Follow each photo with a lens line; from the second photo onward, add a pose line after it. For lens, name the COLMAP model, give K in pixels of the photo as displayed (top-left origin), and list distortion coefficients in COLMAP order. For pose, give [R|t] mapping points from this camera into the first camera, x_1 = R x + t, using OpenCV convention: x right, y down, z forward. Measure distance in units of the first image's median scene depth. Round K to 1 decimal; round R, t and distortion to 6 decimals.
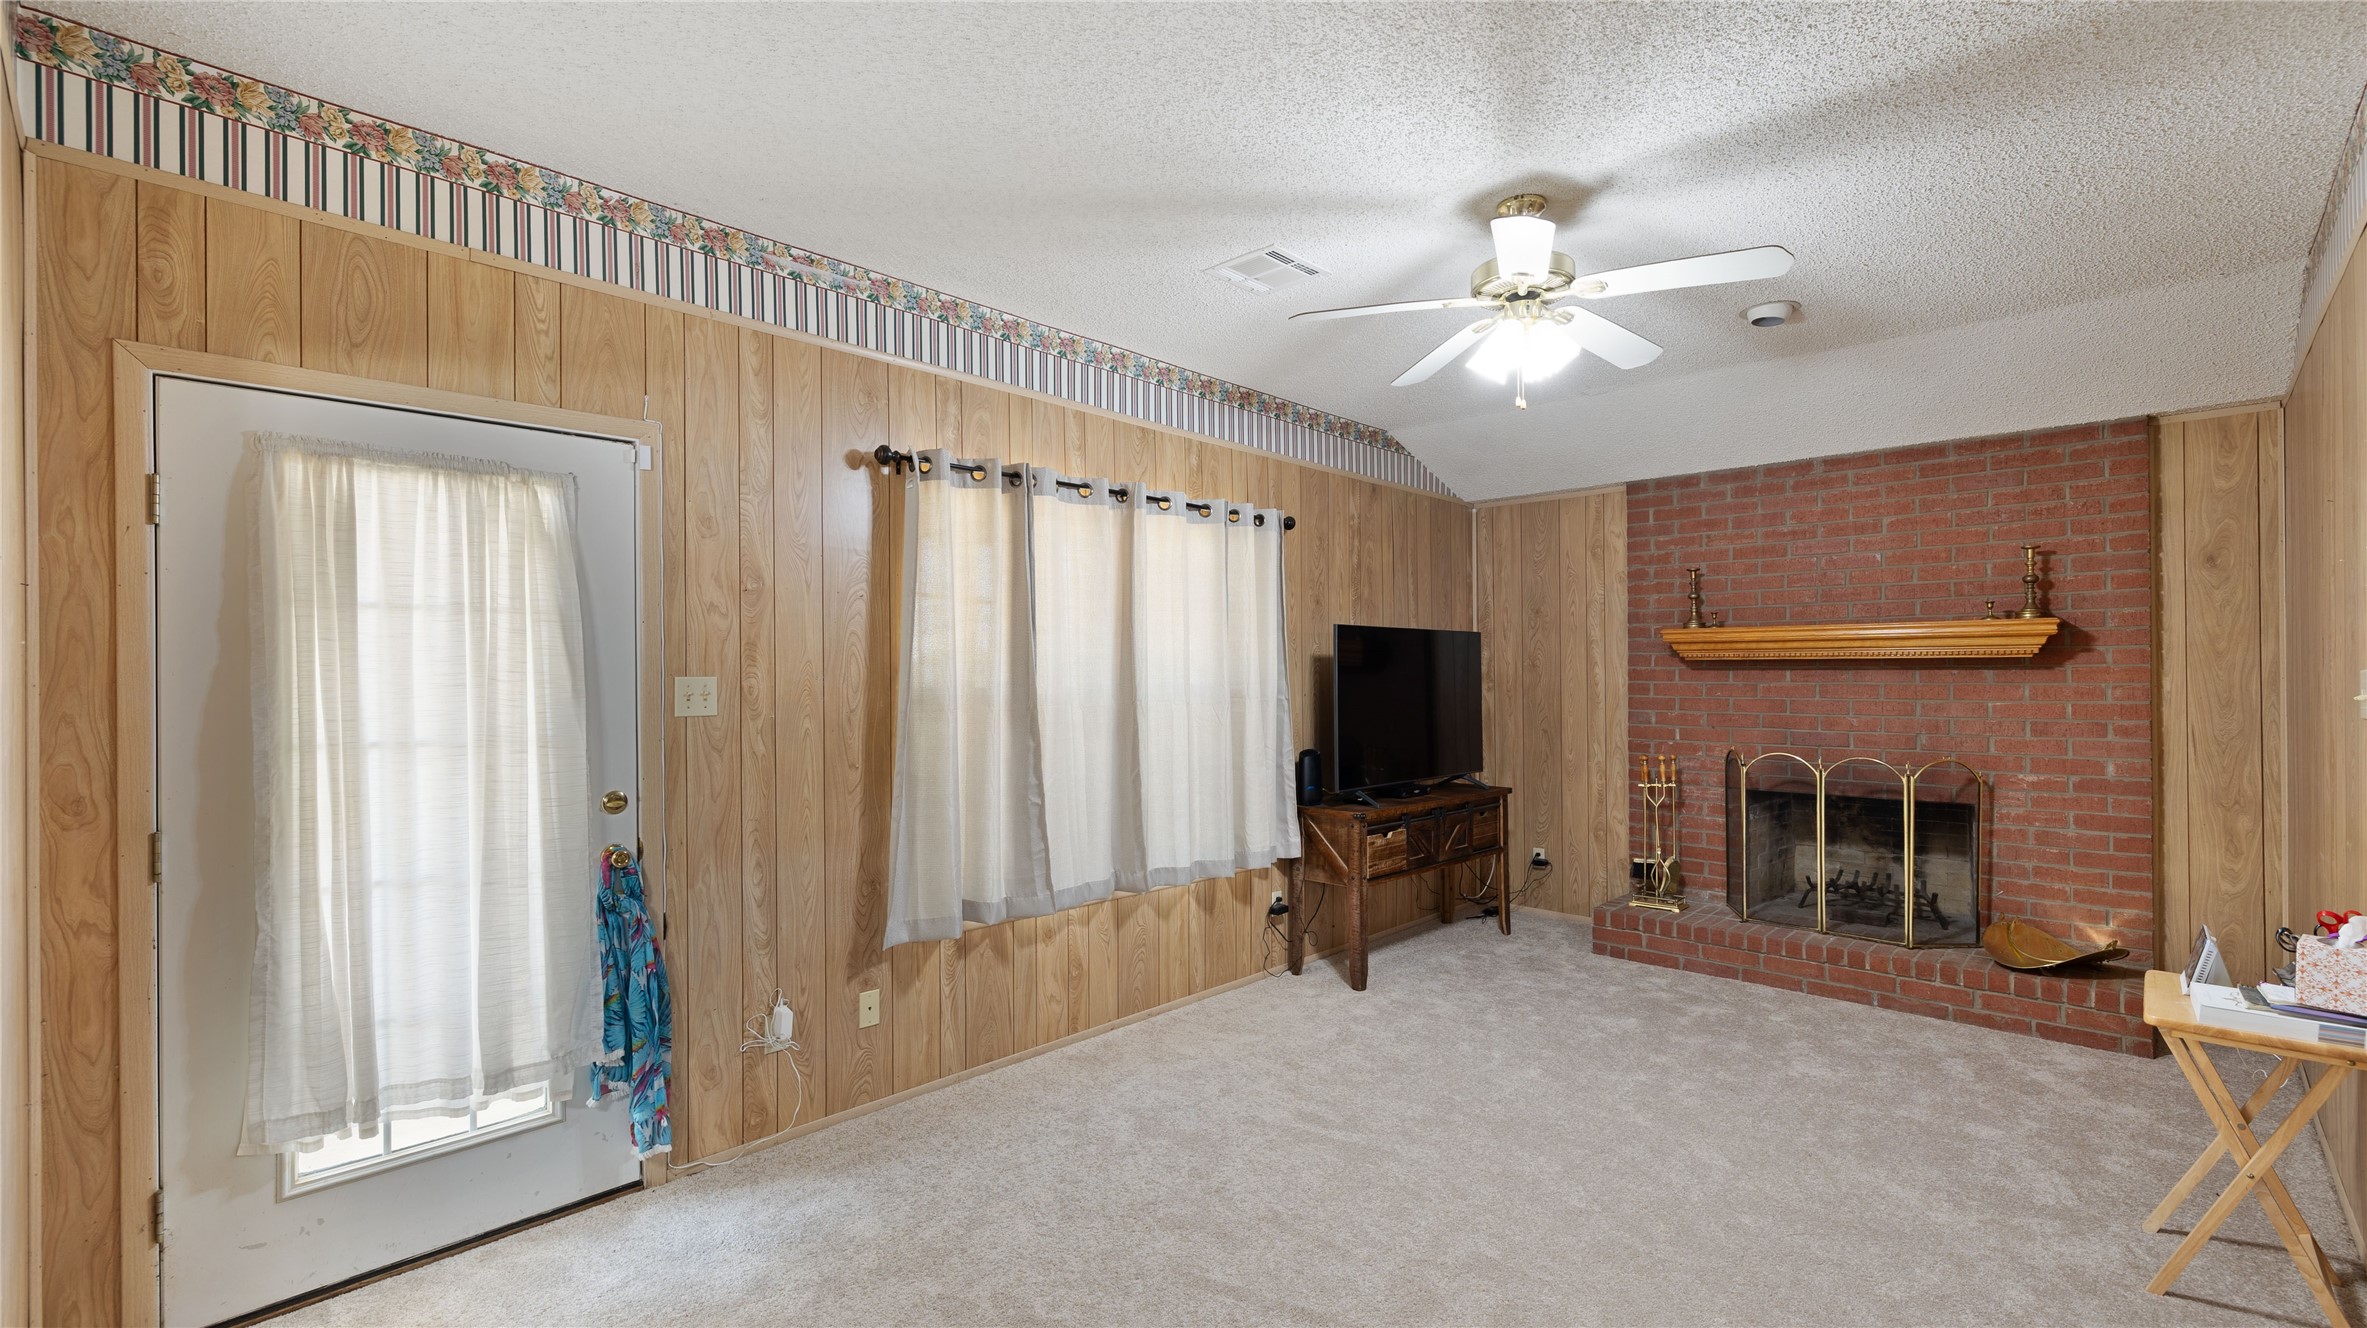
lens RADIAL K [[1018.4, 0, 1199.7], [0, 1018.4, 666.9], [0, 0, 1]] dist [0.003239, -0.000328]
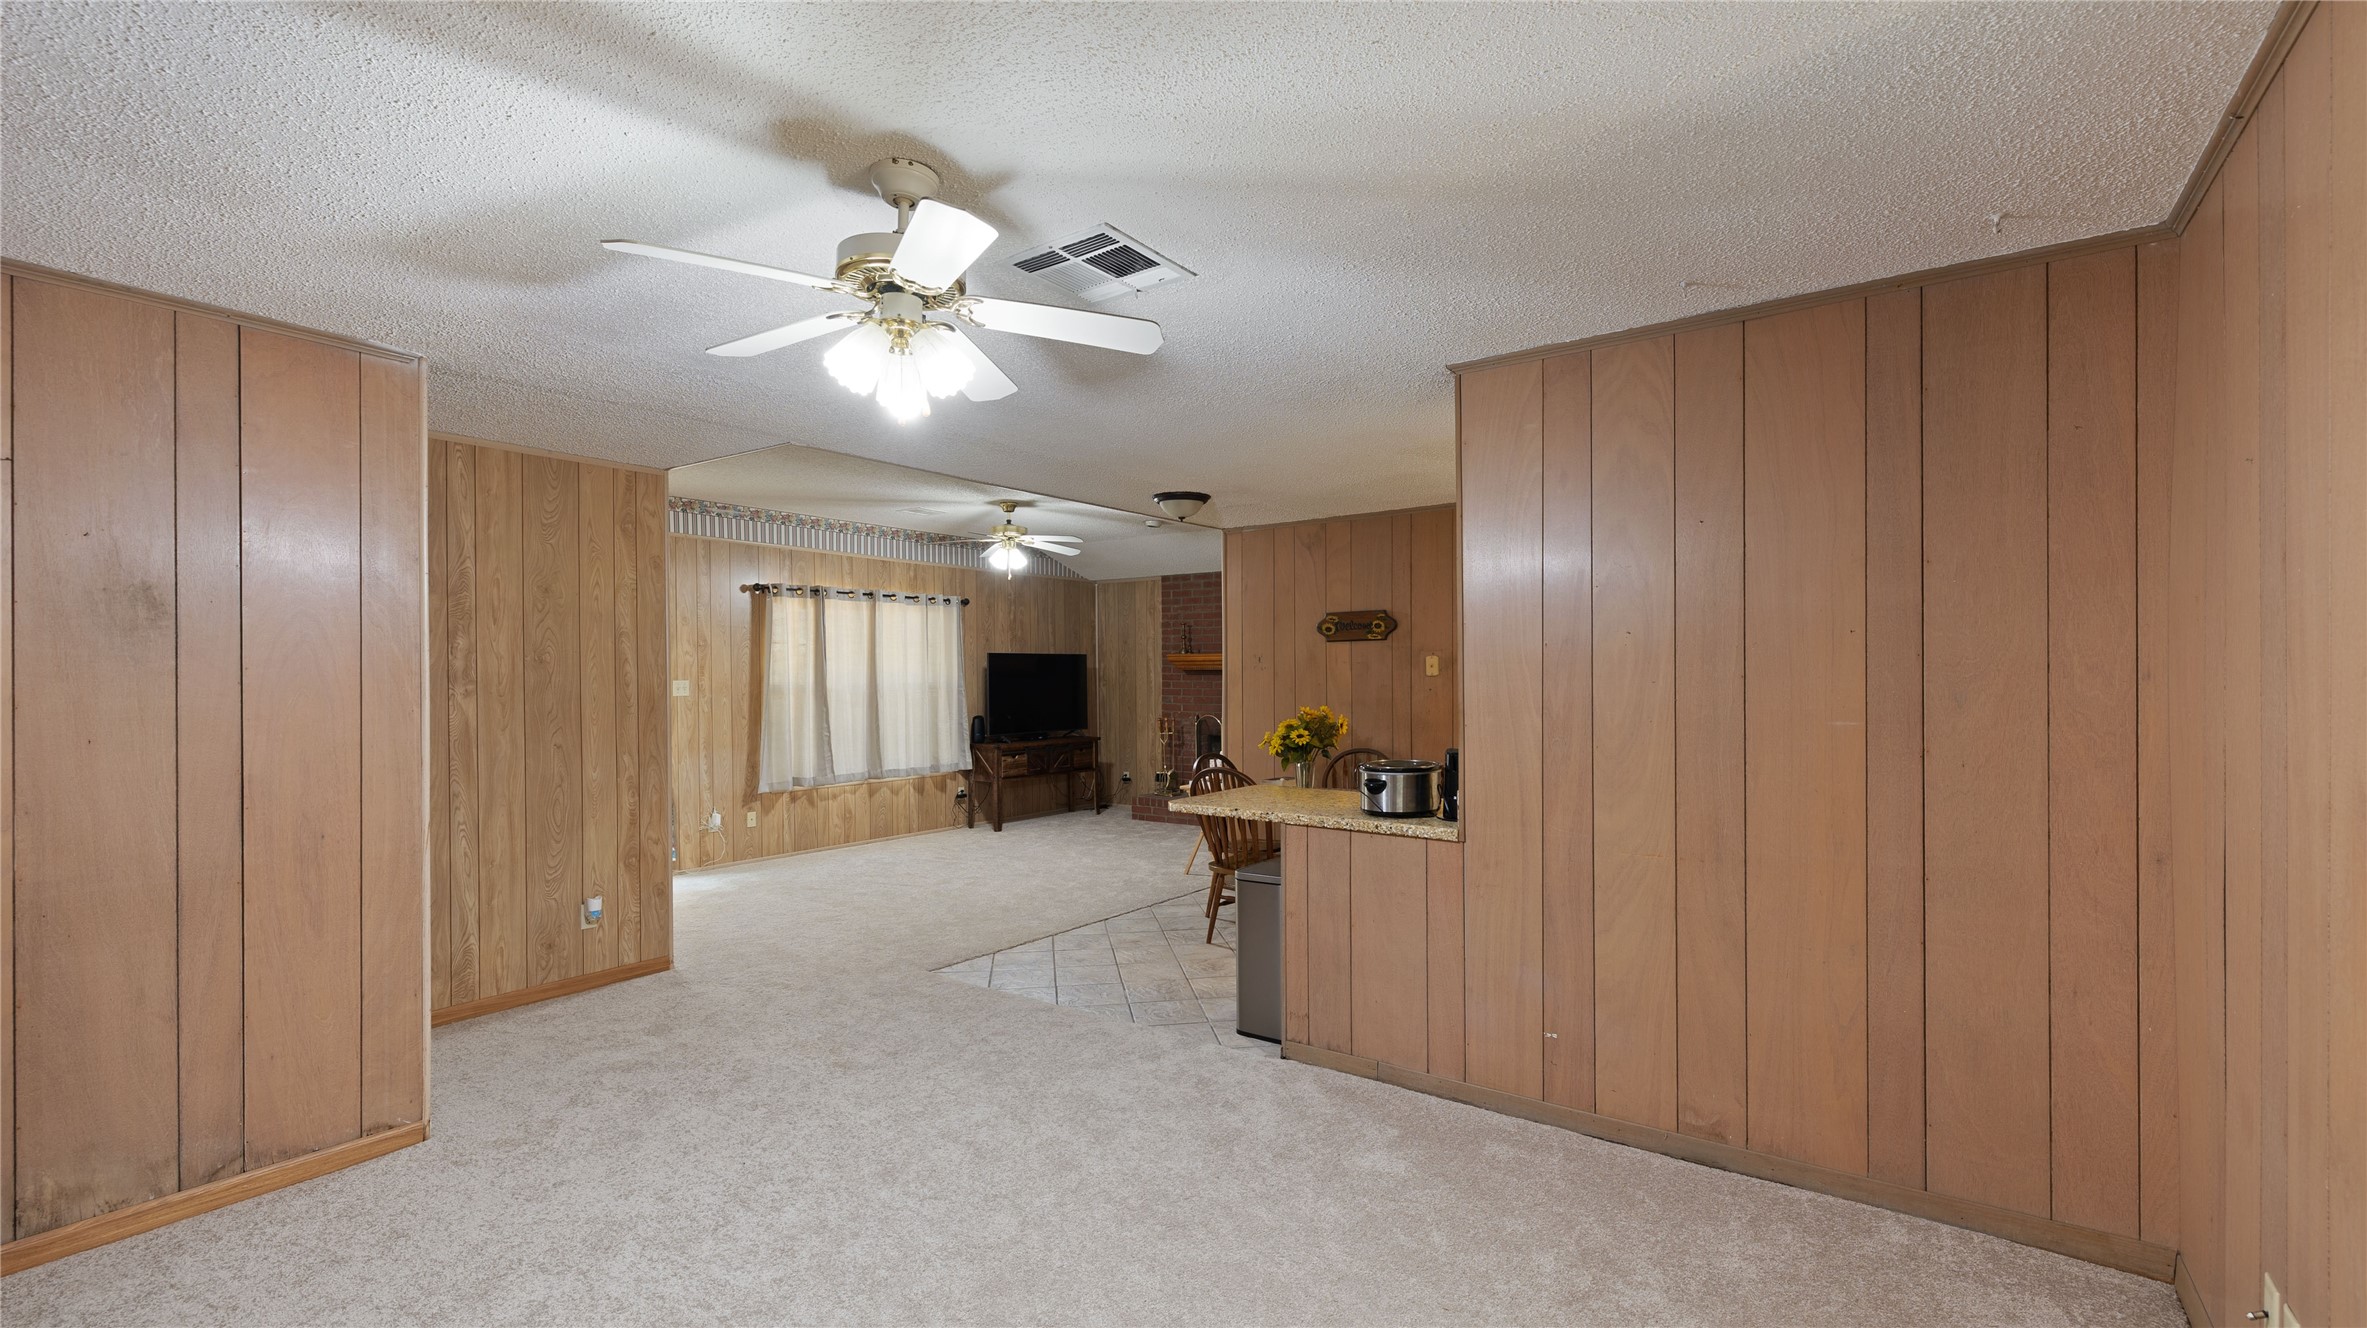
lens RADIAL K [[1018.4, 0, 1199.9], [0, 1018.4, 672.8], [0, 0, 1]] dist [0.003239, -0.000328]
pose [[0.990671, -0.002619, 0.136251, 0.344585], [0.001757, 0.999978, 0.006450, -0.018354], [-0.136264, -0.006150, 0.990653, -1.326056]]
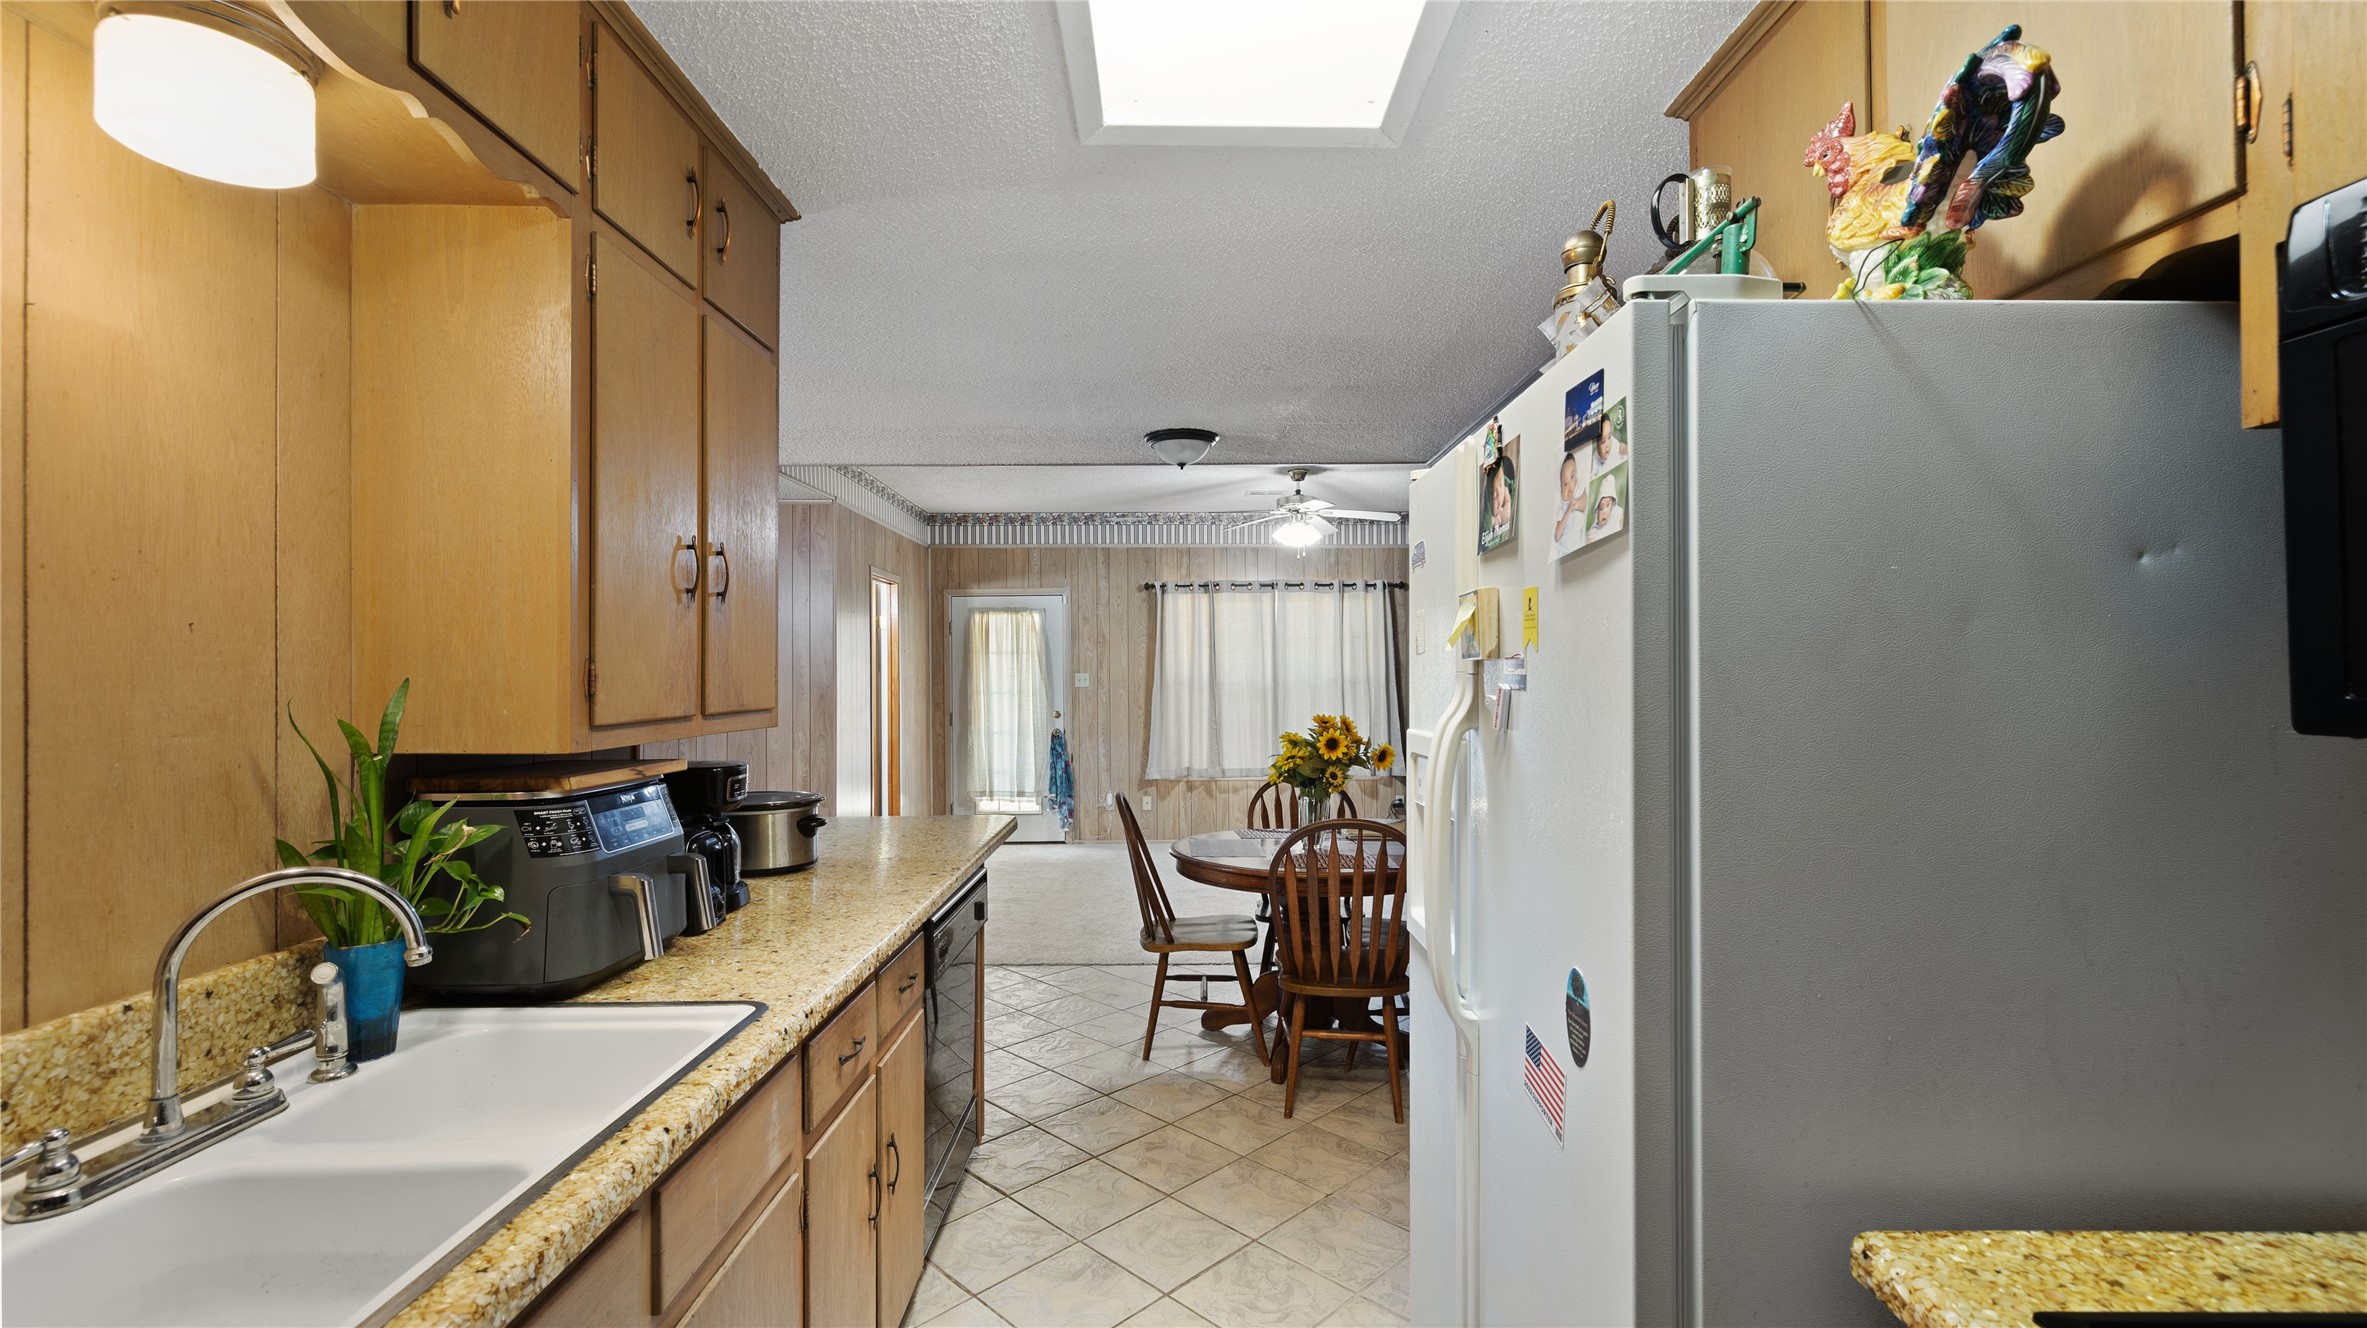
lens RADIAL K [[1018.4, 0, 1192.3], [0, 1018.4, 667.1], [0, 0, 1]] dist [0.003239, -0.000328]
pose [[0.692674, -0.006374, -0.721222, 1.412363], [0.009672, 0.999953, 0.000451, -0.004875], [0.721186, -0.007288, 0.692703, -0.603042]]
